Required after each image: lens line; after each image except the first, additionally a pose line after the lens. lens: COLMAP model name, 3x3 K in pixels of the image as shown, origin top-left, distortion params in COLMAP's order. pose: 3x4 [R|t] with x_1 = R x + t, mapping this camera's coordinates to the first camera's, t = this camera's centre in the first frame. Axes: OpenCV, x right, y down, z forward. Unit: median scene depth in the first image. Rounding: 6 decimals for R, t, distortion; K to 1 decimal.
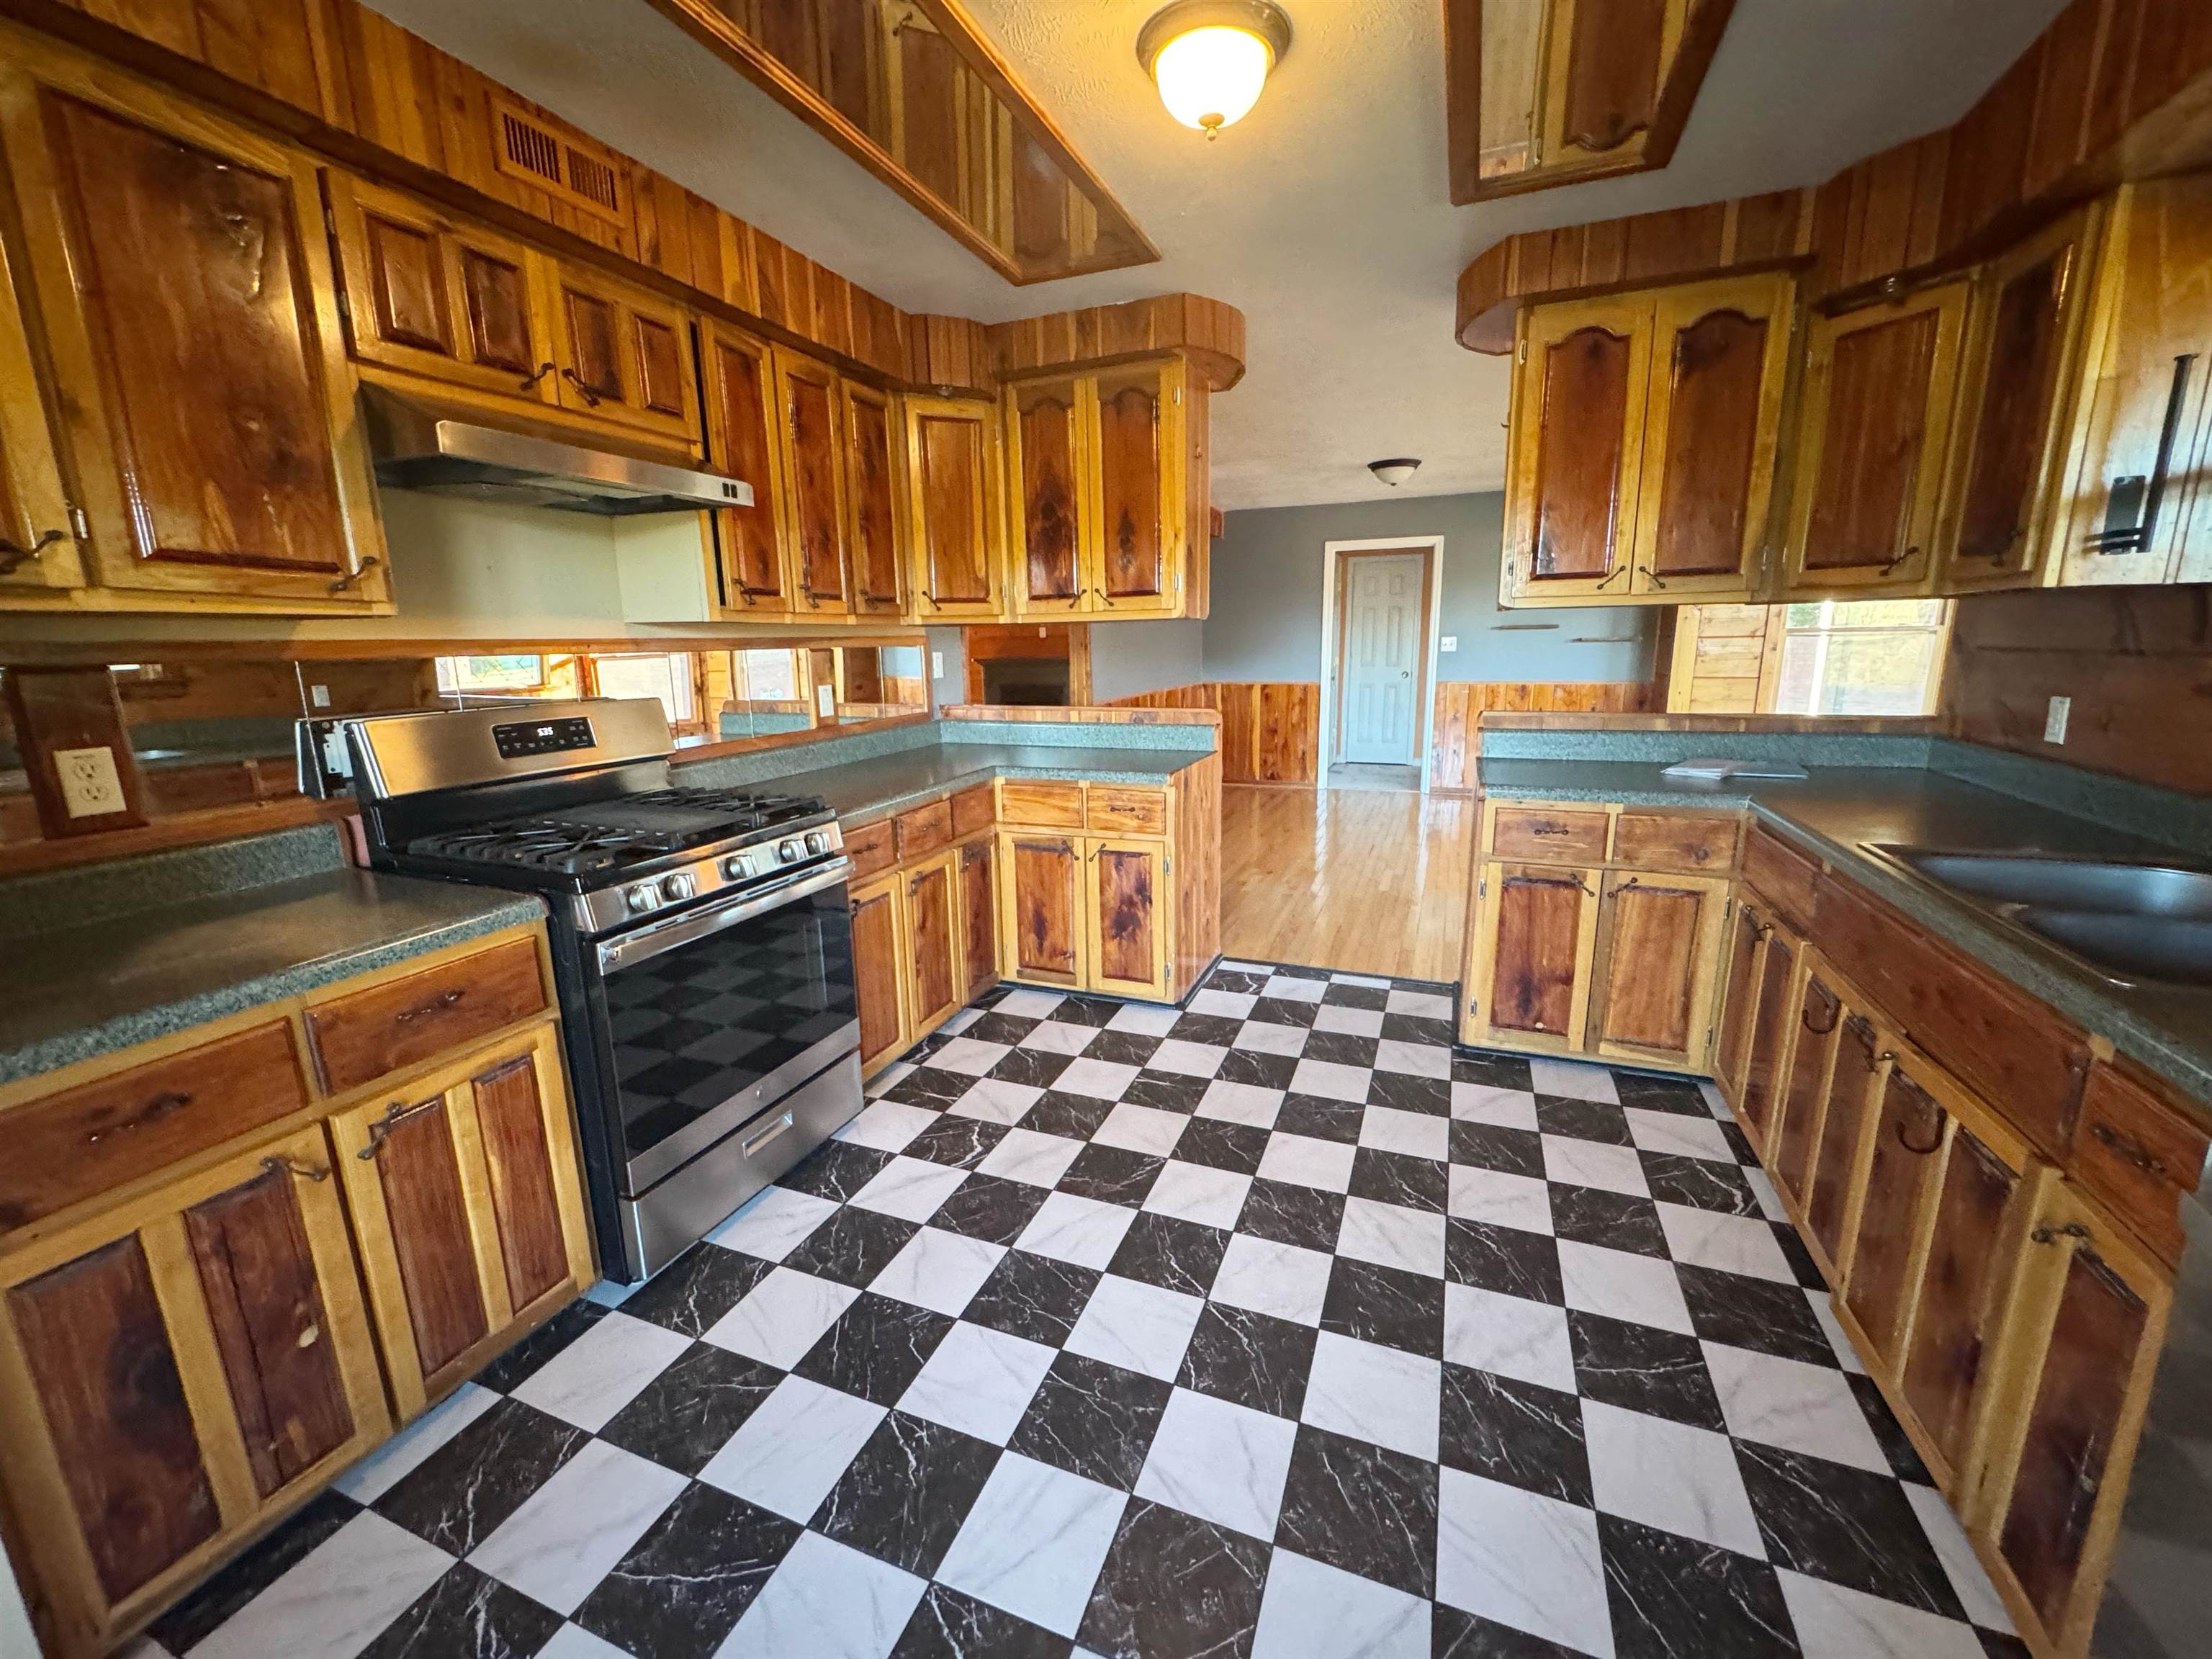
lens RADIAL K [[887.7, 0, 1106.0], [0, 887.7, 829.5], [0, 0, 1]] dist [-0.000605, -0.000087]
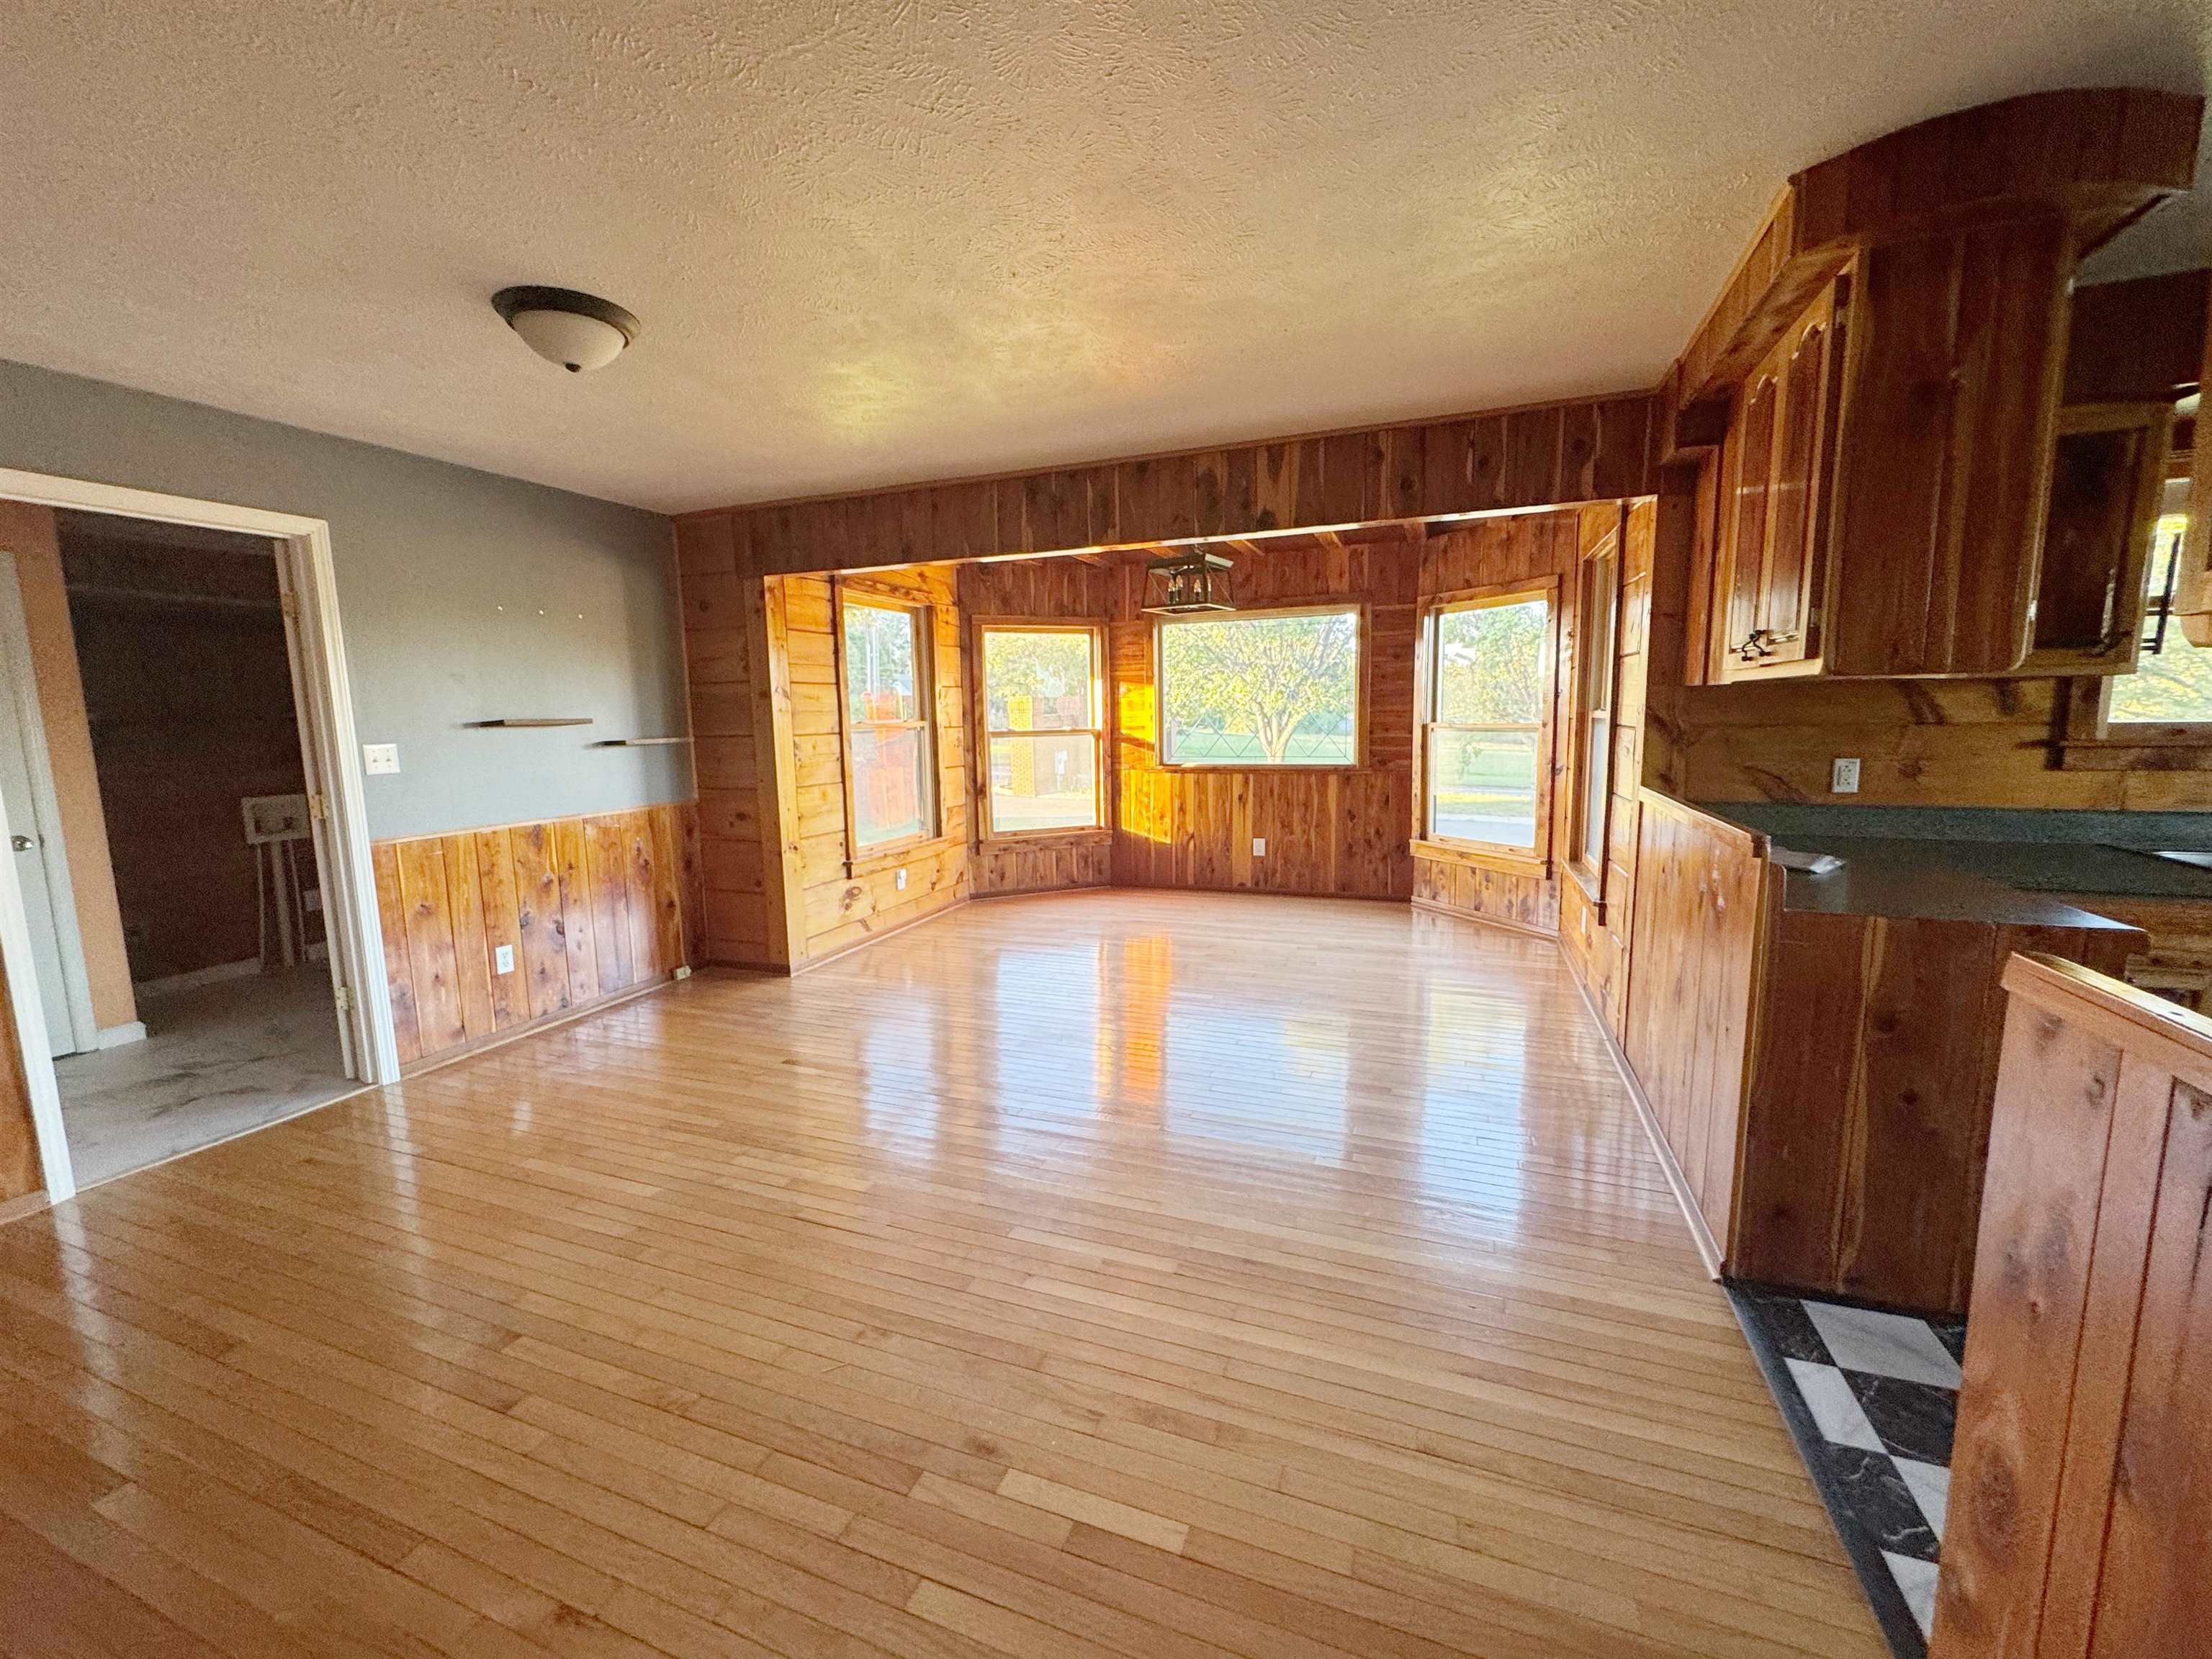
lens RADIAL K [[887.7, 0, 1106.0], [0, 887.7, 829.5], [0, 0, 1]] dist [-0.000605, -0.000087]
pose [[-0.007909, -0.112567, 0.993613, -0.083016], [0.228153, 0.967232, 0.111395, -0.142532], [-0.973593, 0.227577, 0.018033, 0.649721]]
